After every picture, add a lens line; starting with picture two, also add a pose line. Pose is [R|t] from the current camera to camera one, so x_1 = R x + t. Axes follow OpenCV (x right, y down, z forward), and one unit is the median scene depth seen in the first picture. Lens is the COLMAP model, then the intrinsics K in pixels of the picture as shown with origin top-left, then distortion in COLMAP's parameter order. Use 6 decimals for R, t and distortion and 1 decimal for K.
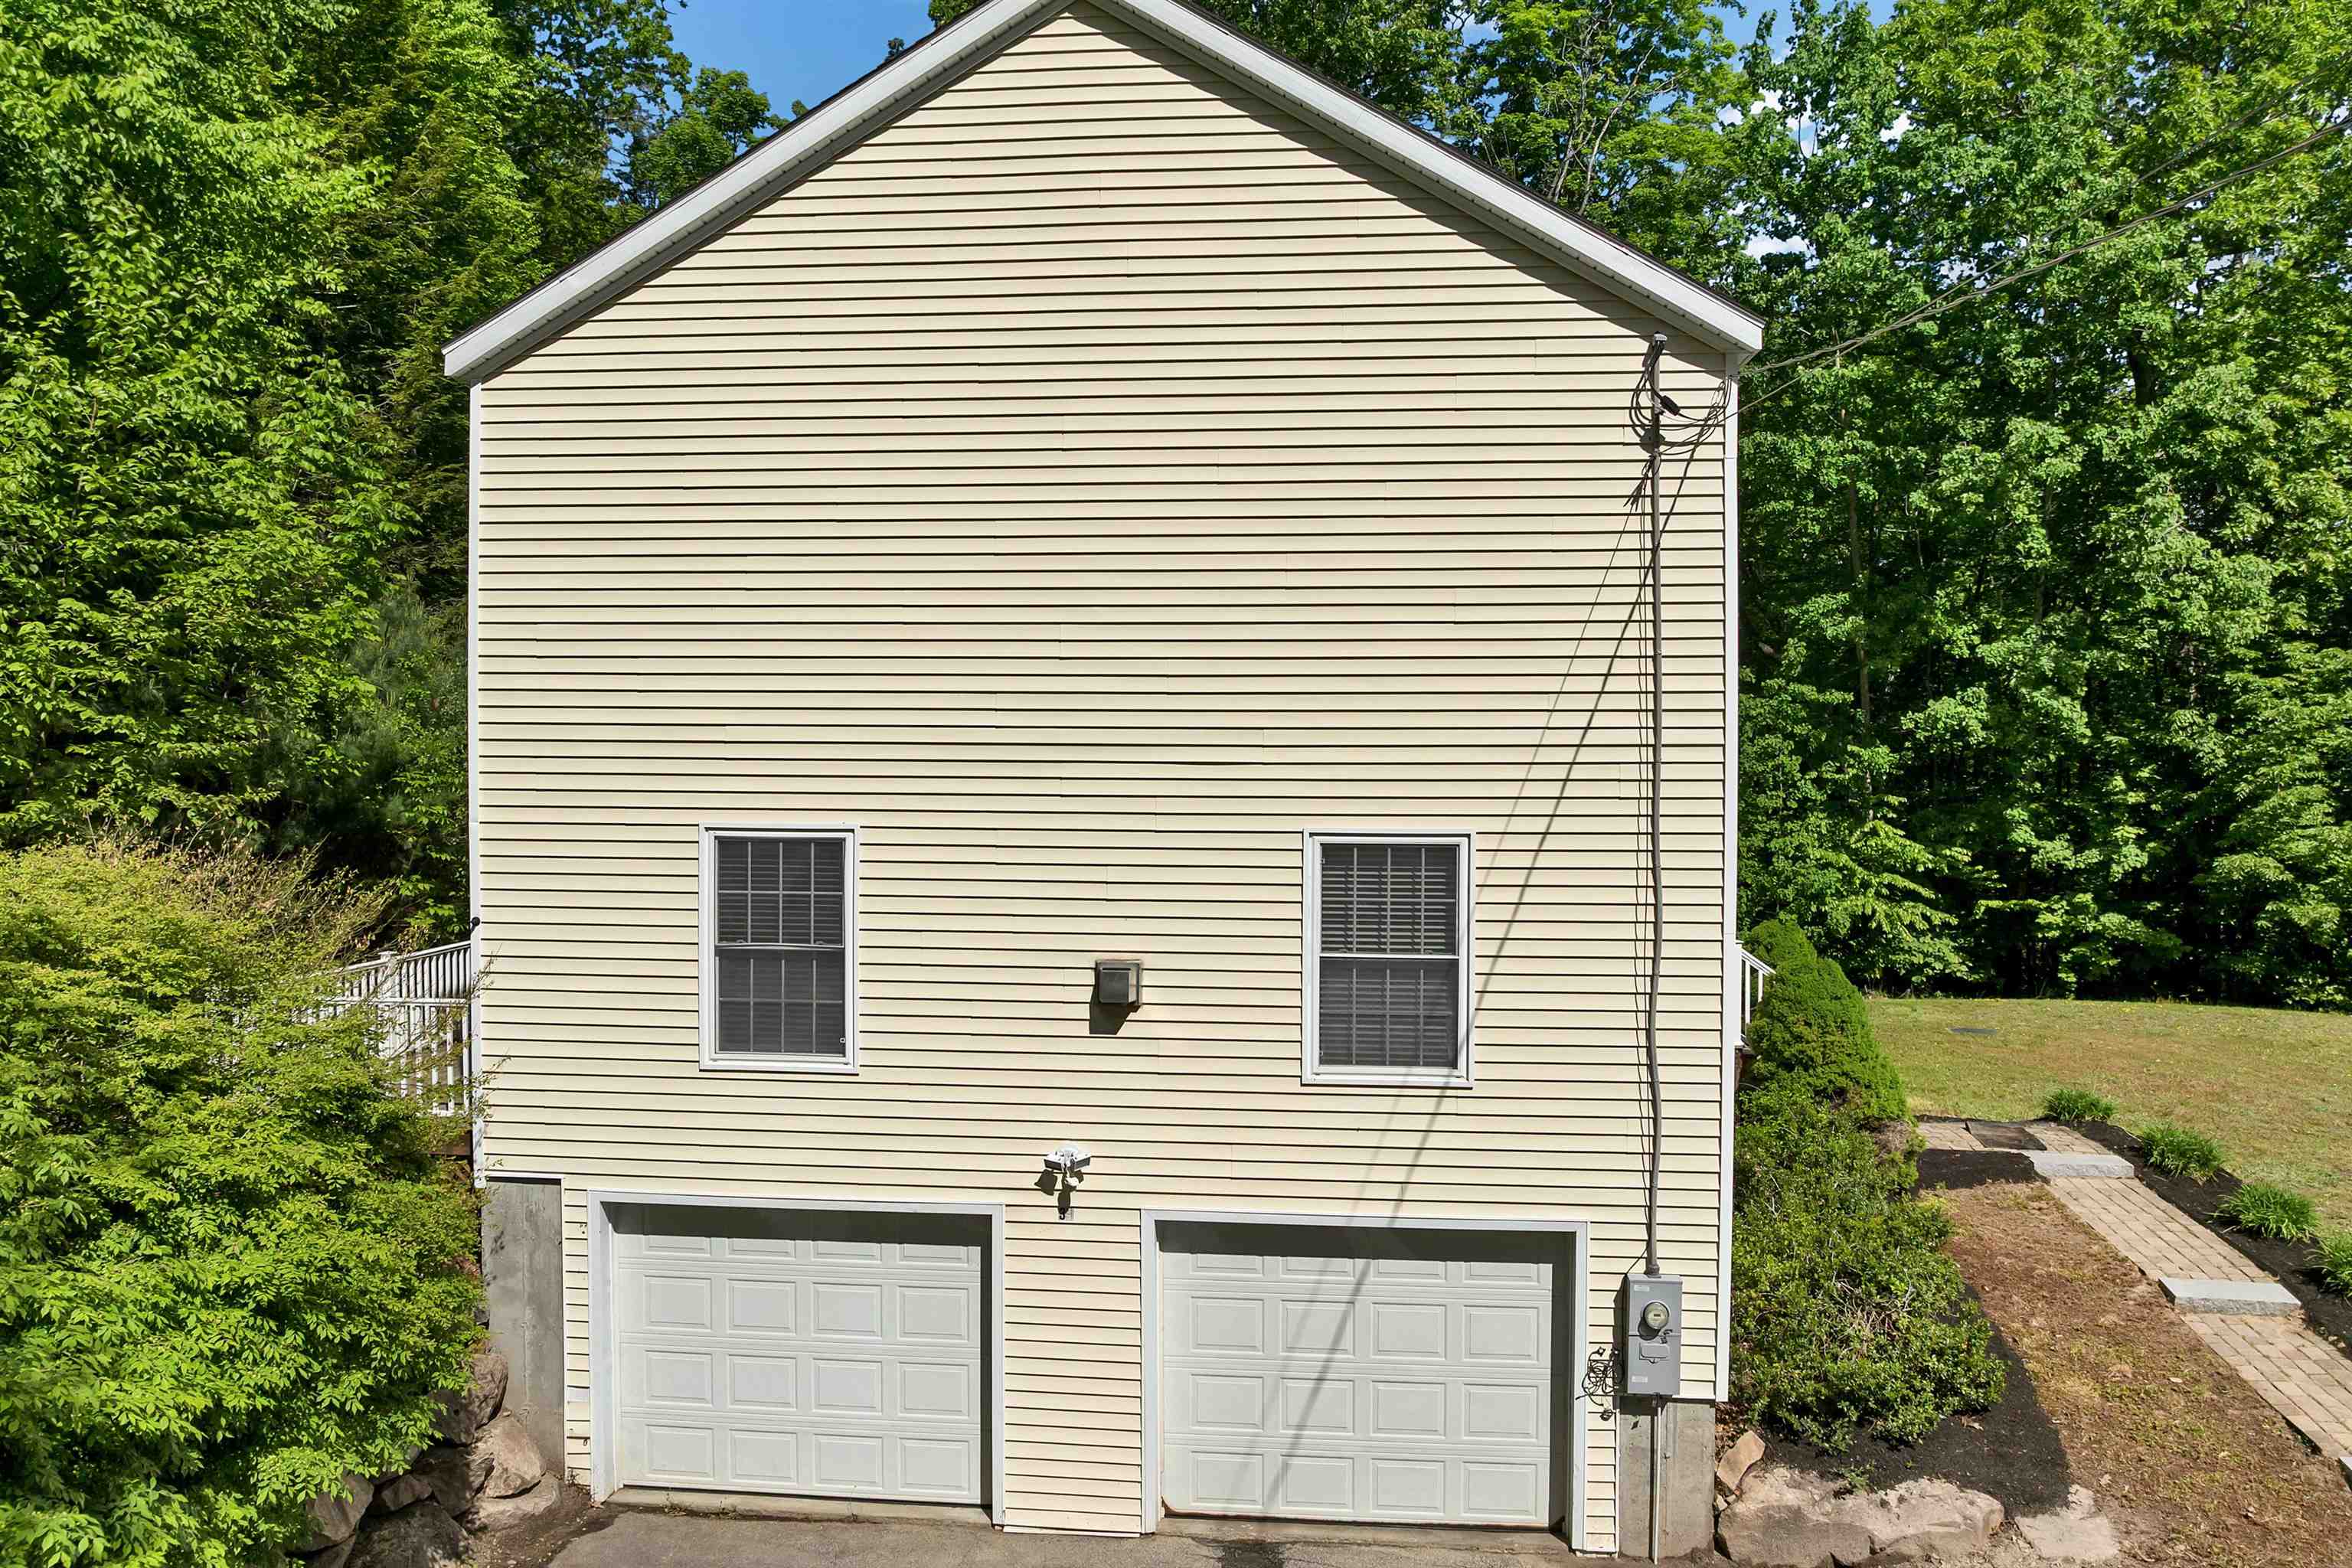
lens RADIAL K [[1698.6, 0, 1192.0], [0, 1698.6, 782.5], [0, 0, 1]] dist [-0.042011, 0.008117]
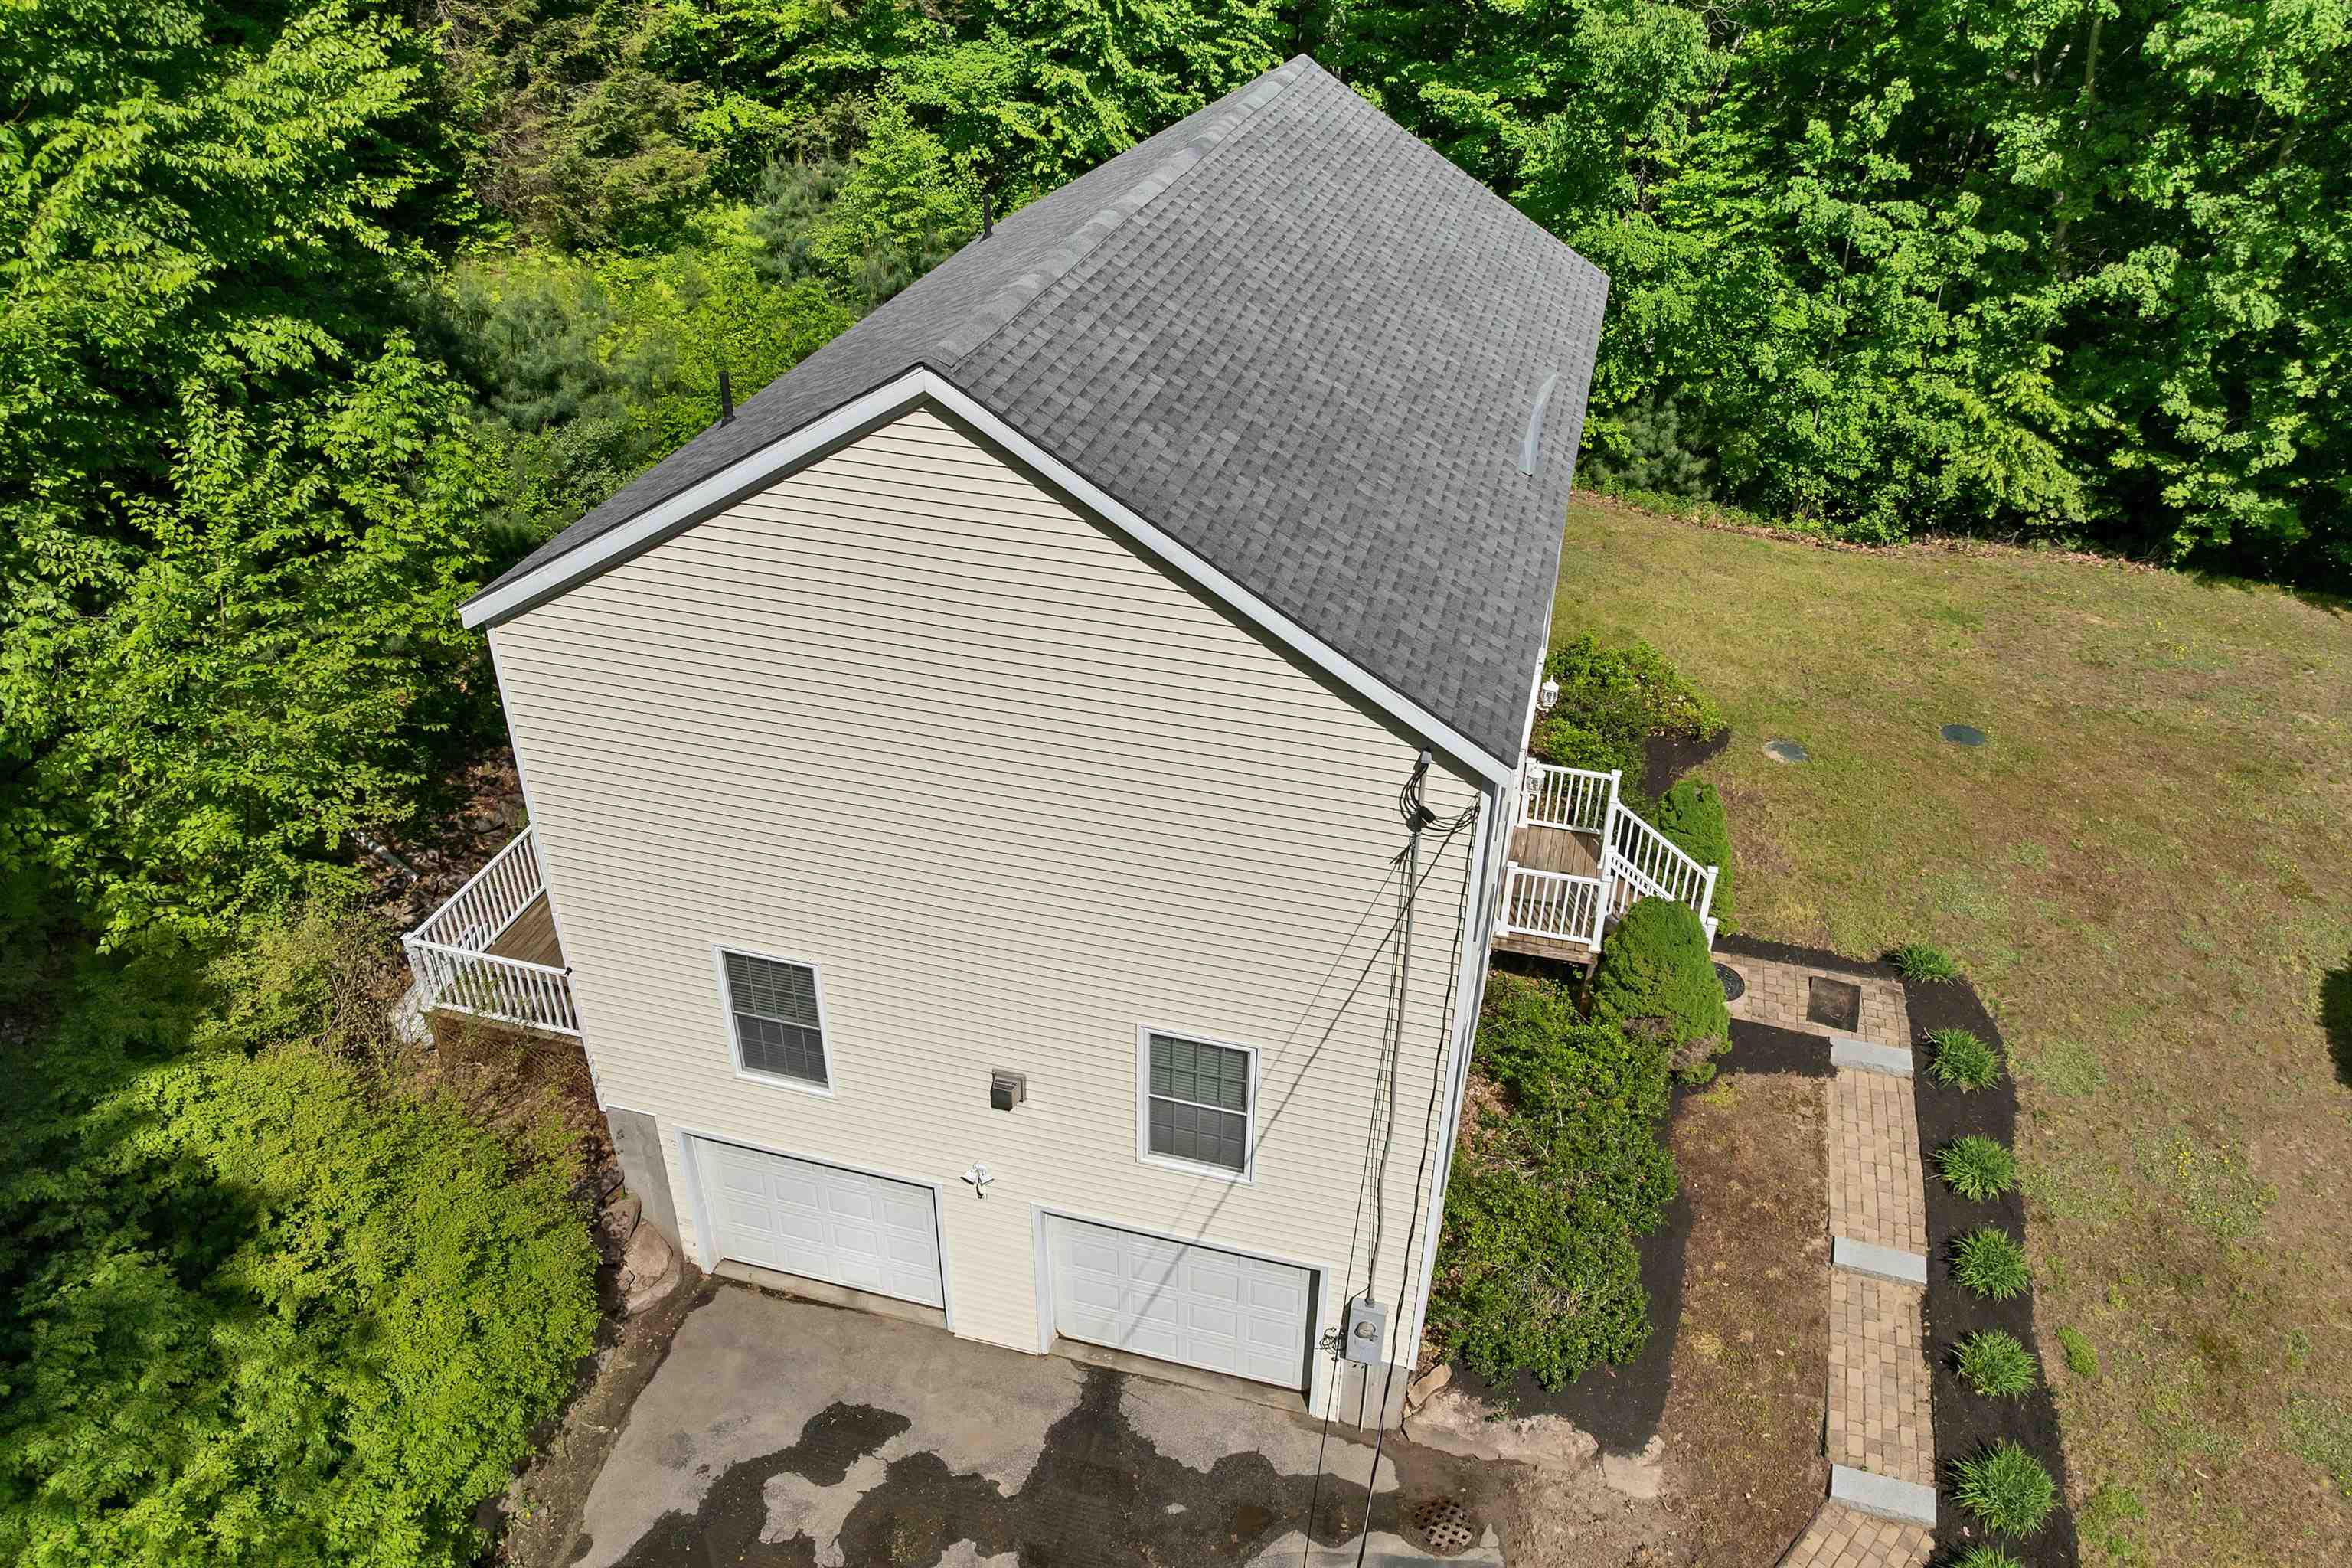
lens RADIAL K [[1698.6, 0, 1192.3], [0, 1698.6, 779.7], [0, 0, 1]] dist [-0.042011, 0.008117]
pose [[0.986310, 0.099059, -0.131833, 0.257679], [-0.015592, 0.851904, 0.523465, -0.806881], [0.164163, -0.514244, 0.841786, -0.011175]]
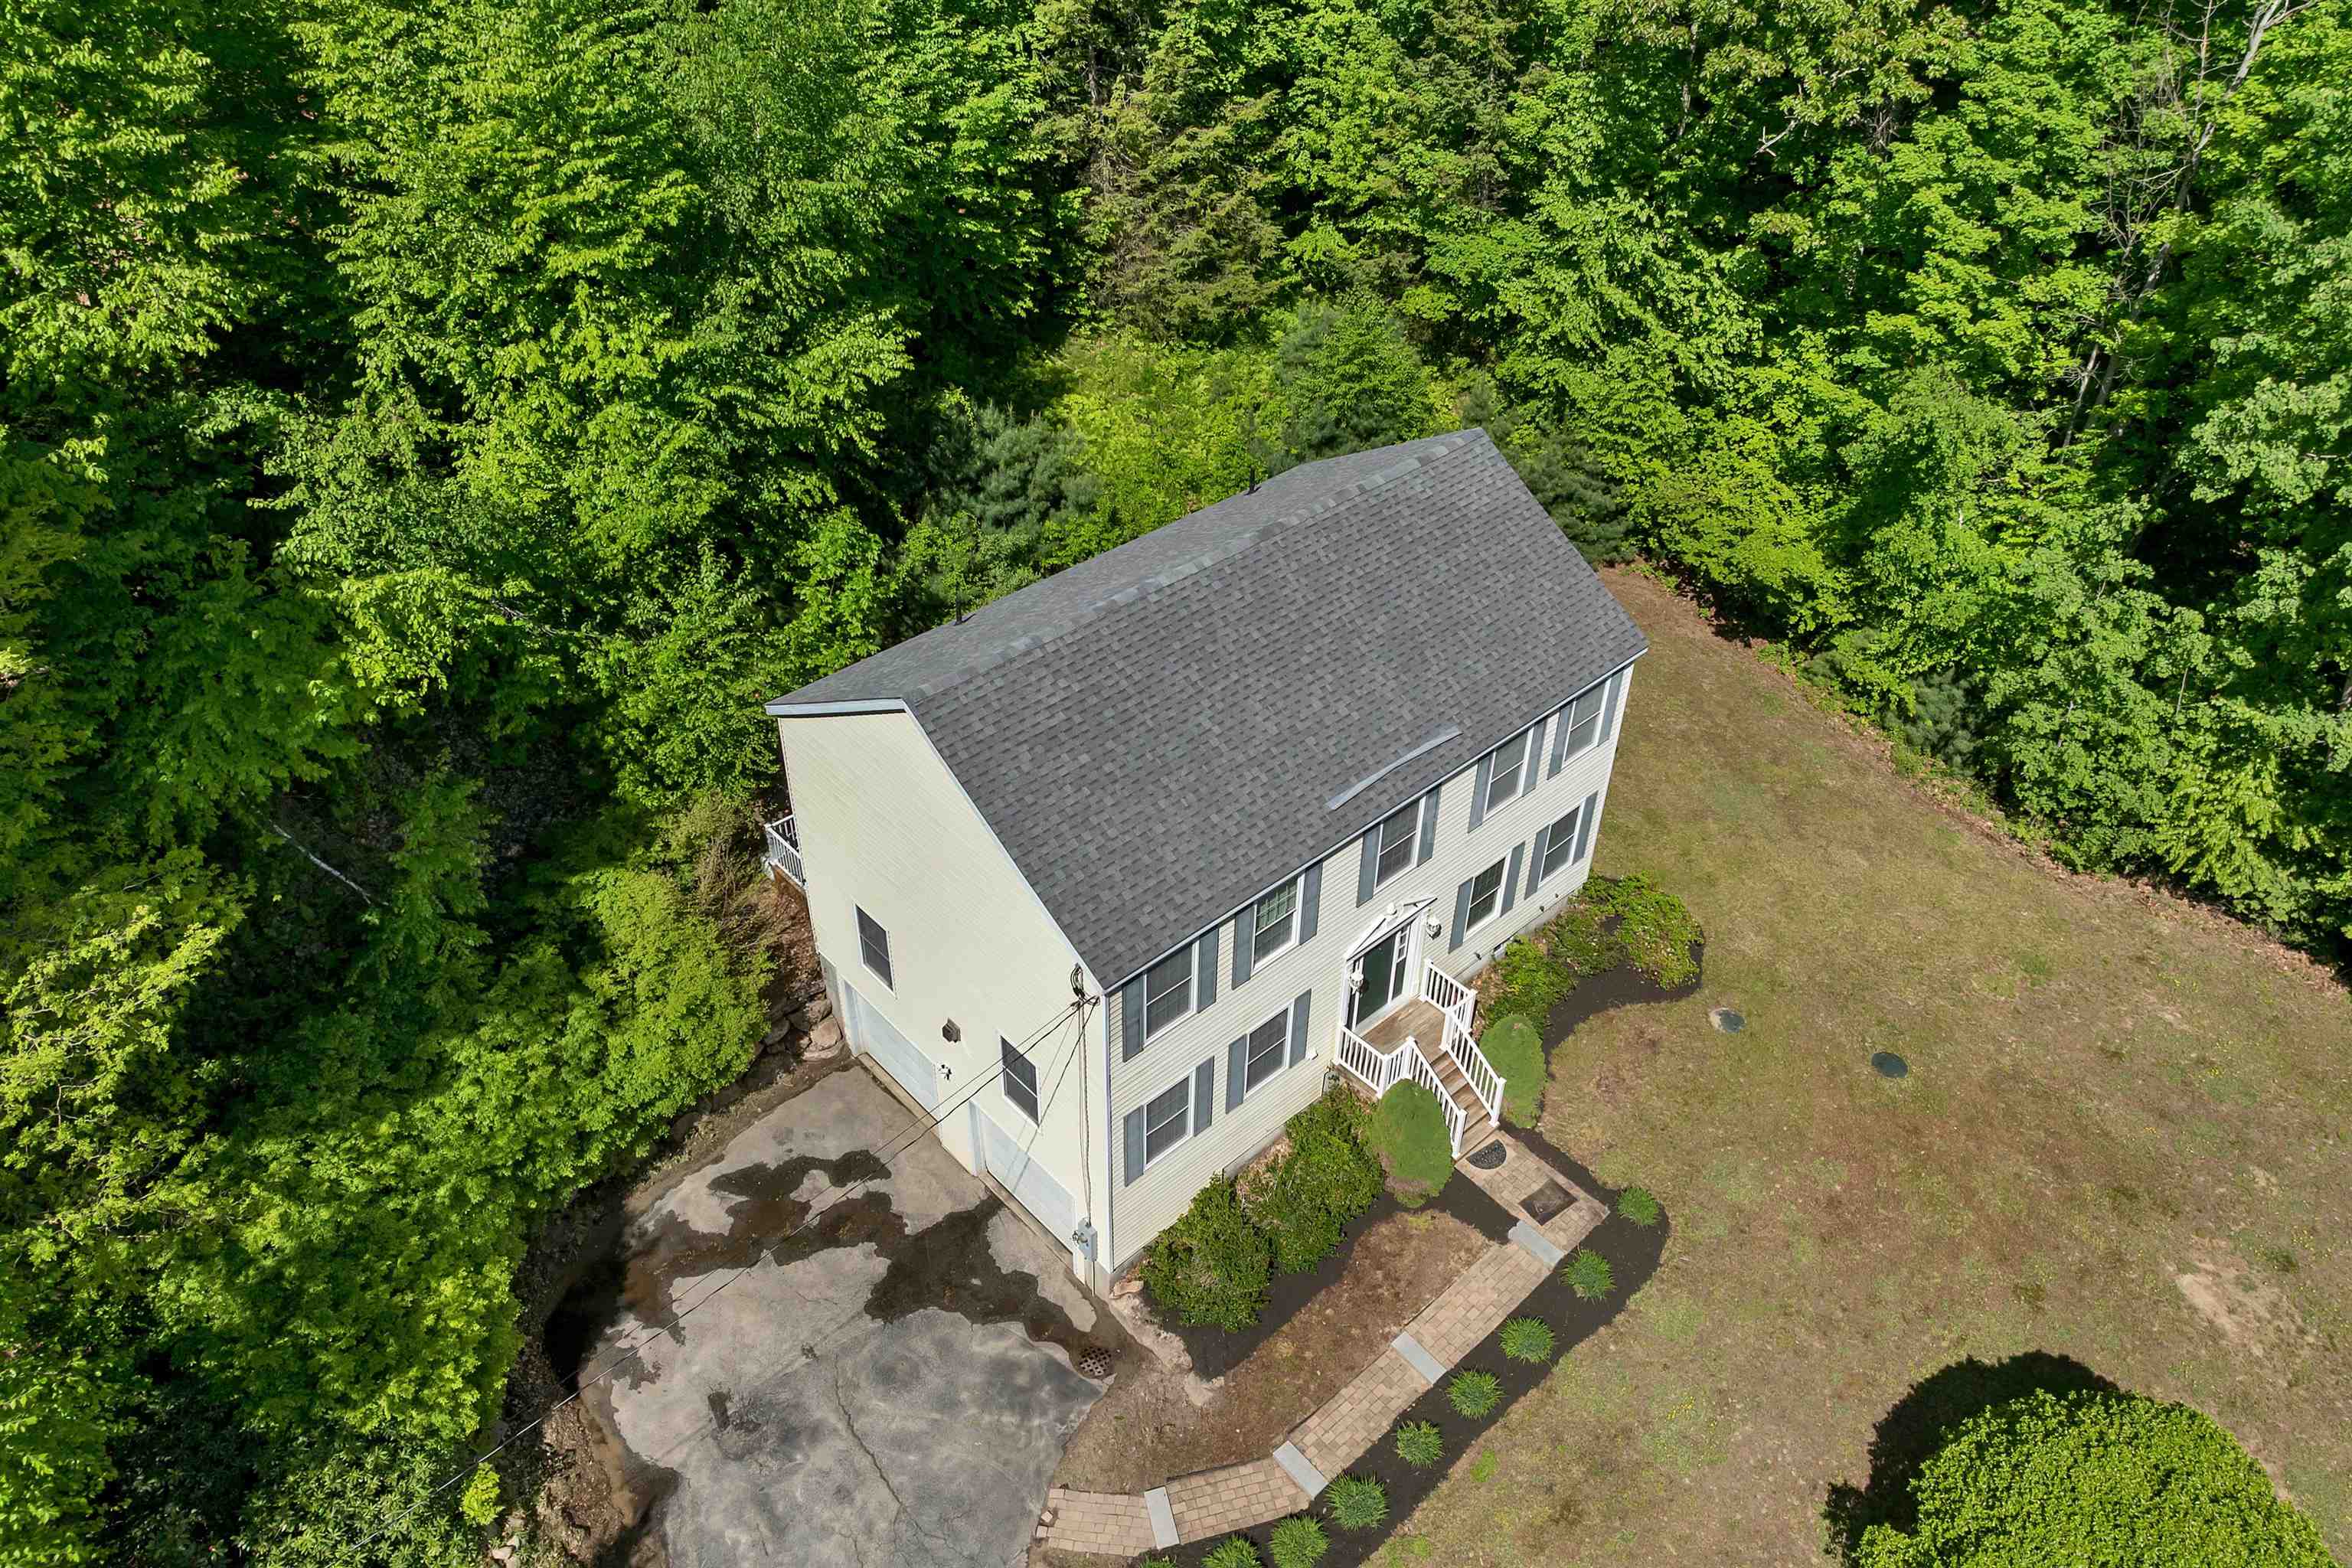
lens RADIAL K [[1698.6, 0, 1173.3], [0, 1698.6, 770.0], [0, 0, 1]] dist [-0.042011, 0.008117]
pose [[0.742547, 0.423964, -0.518535, 1.334332], [-0.027537, 0.792840, 0.608808, -1.722665], [0.669228, -0.437789, 0.600395, -0.135856]]
